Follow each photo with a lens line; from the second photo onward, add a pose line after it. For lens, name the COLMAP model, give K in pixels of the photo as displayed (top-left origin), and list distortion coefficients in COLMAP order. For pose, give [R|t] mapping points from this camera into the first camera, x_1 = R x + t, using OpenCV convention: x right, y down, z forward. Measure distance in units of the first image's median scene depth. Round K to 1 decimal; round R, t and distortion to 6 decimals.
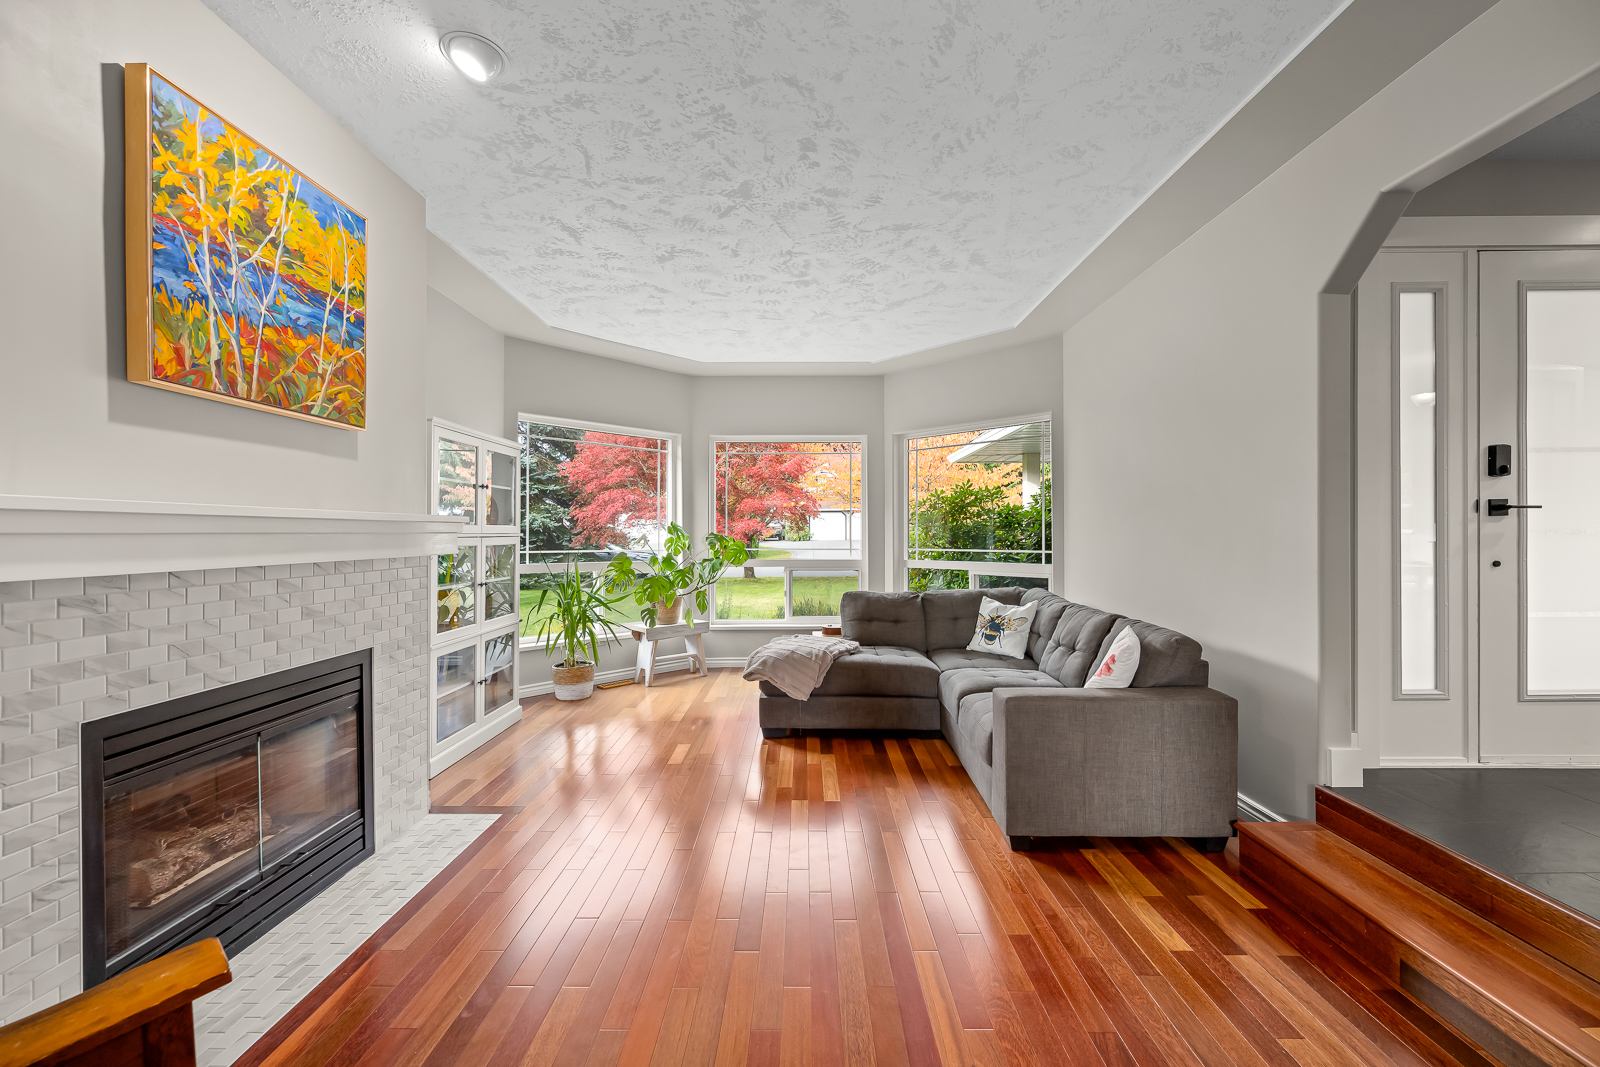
lens RADIAL K [[628.8, 0, 799.4], [0, 628.8, 535.8], [0, 0, 1]] dist [-0.000703, -0.000118]
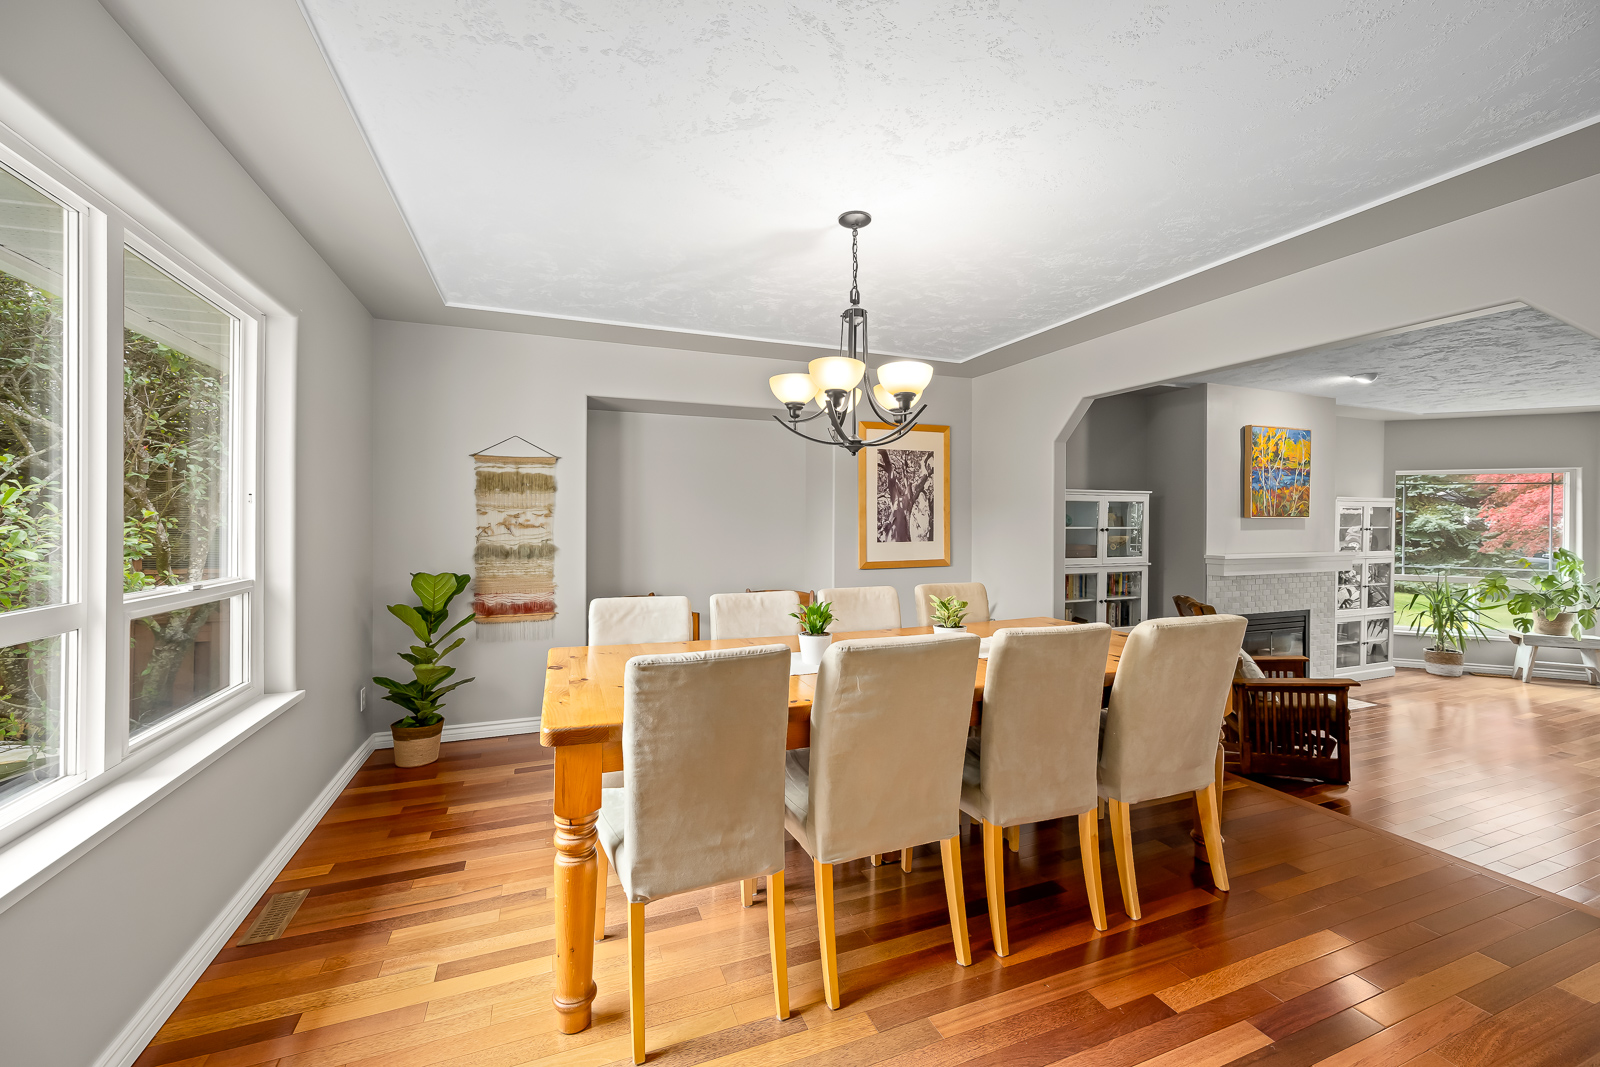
lens RADIAL K [[638.2, 0, 801.1], [0, 638.2, 522.3], [0, 0, 1]] dist [0.000198, 0.000046]
pose [[0.375076, 0.005675, -0.926977, 0.599888], [-0.007772, 0.999965, 0.002977, -0.102855], [0.926962, 0.006088, 0.375107, -1.223802]]
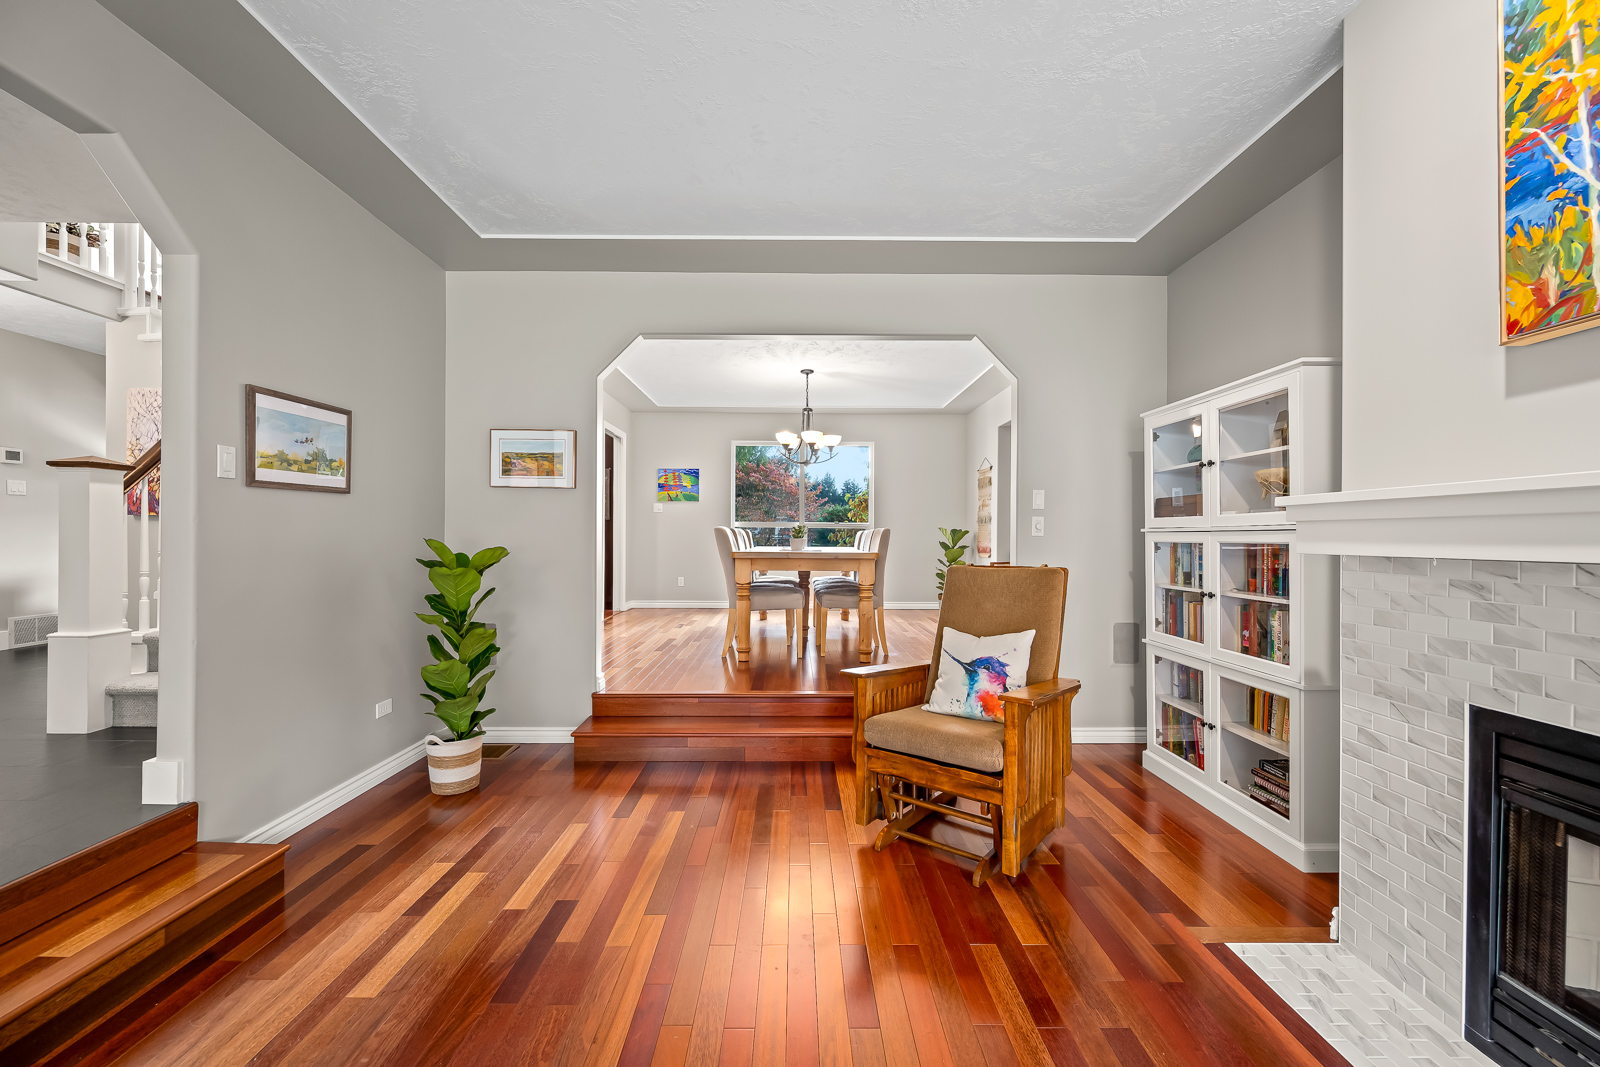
lens RADIAL K [[632.6, 0, 795.2], [0, 632.6, 535.8], [0, 0, 1]] dist [-0.000518, 0.000079]
pose [[-0.999928, -0.002965, -0.011668, -0.013704], [-0.003000, 0.999991, 0.002984, 0.011020], [0.011659, 0.003019, -0.999927, 0.907677]]
